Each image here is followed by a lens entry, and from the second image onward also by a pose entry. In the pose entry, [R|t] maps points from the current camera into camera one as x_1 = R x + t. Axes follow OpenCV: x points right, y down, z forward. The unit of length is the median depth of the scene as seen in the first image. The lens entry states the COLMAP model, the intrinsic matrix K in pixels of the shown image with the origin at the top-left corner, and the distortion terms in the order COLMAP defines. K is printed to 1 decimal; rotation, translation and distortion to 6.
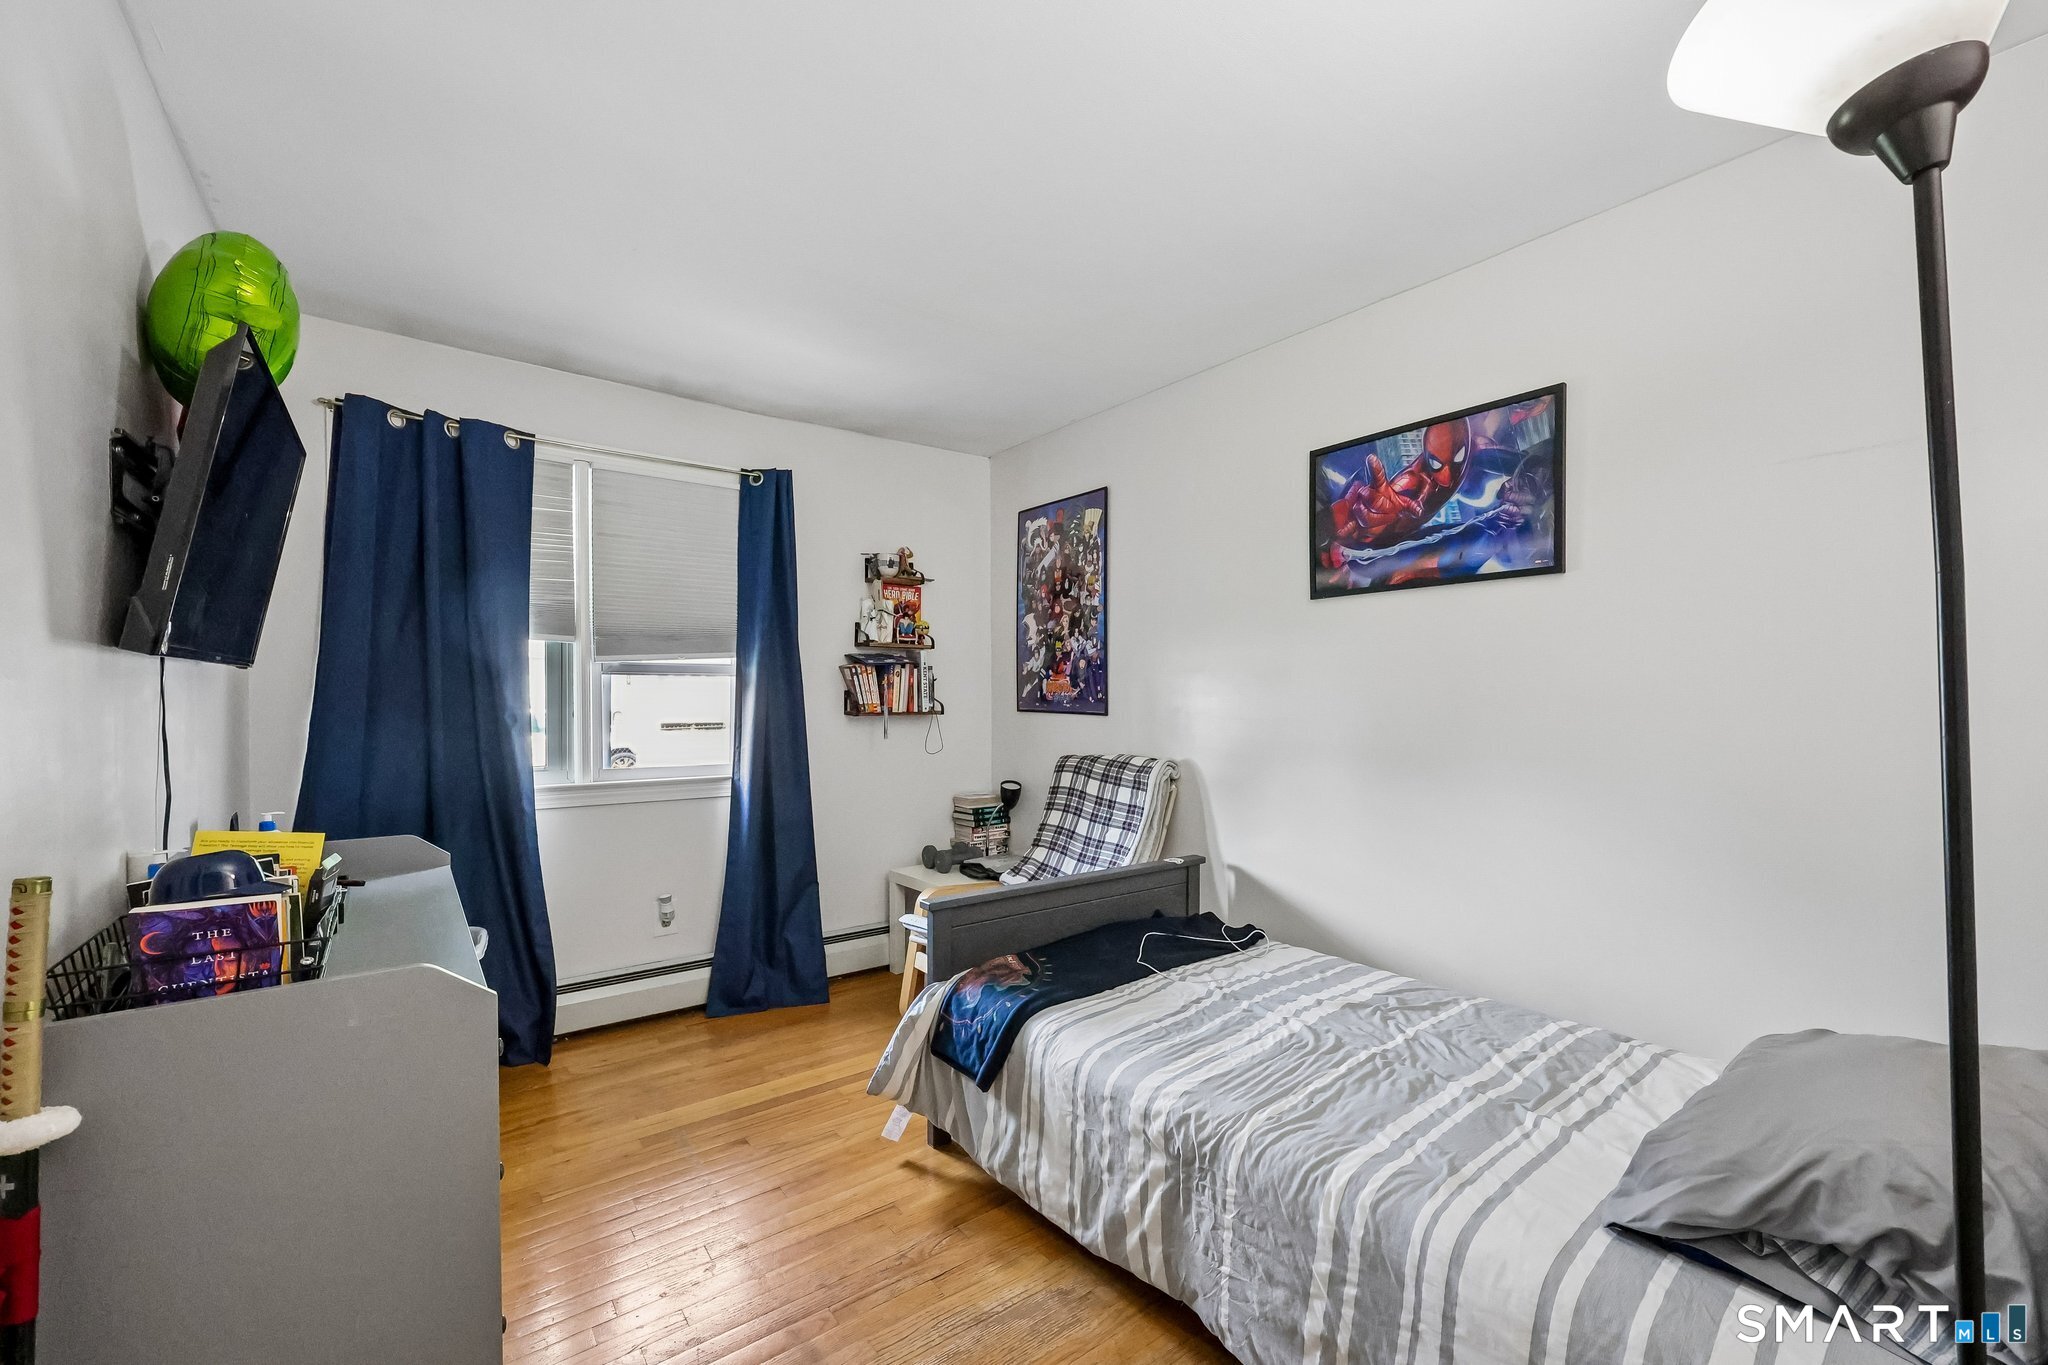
lens RADIAL K [[825.7, 0, 1020.4], [0, 825.7, 677.2], [0, 0, 1]] dist [-0.001864, -0.000259]
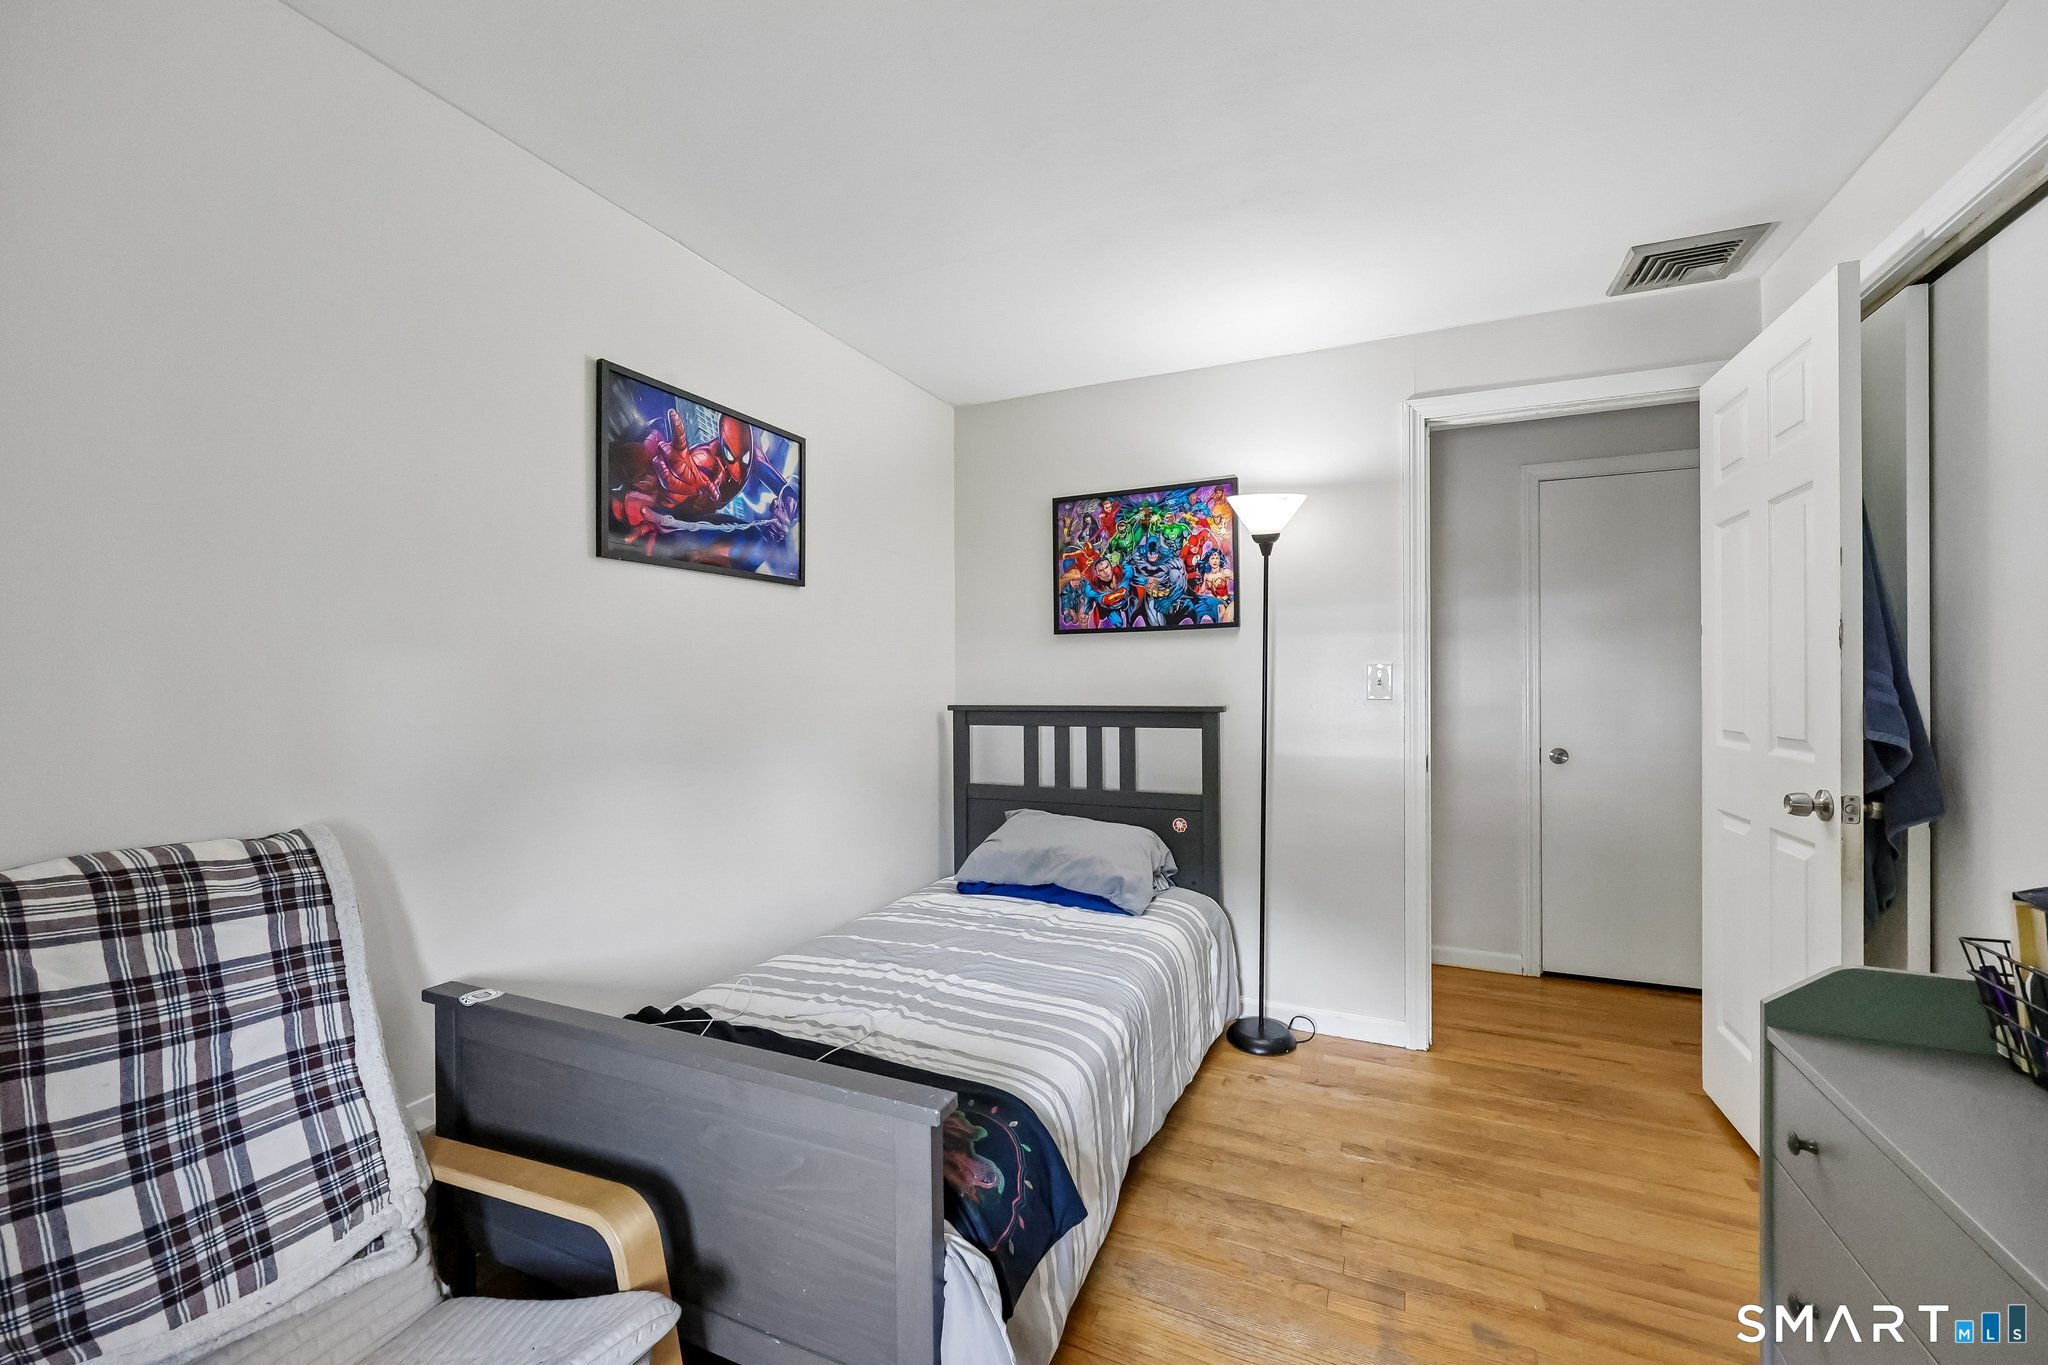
lens RADIAL K [[825.7, 0, 1020.4], [0, 825.7, 677.2], [0, 0, 1]] dist [-0.001864, -0.000259]
pose [[-0.455745, 0.008397, 0.890071, -0.566335], [-0.013874, 0.999767, -0.016536, 0.025825], [-0.890002, -0.019885, -0.455522, 1.157640]]
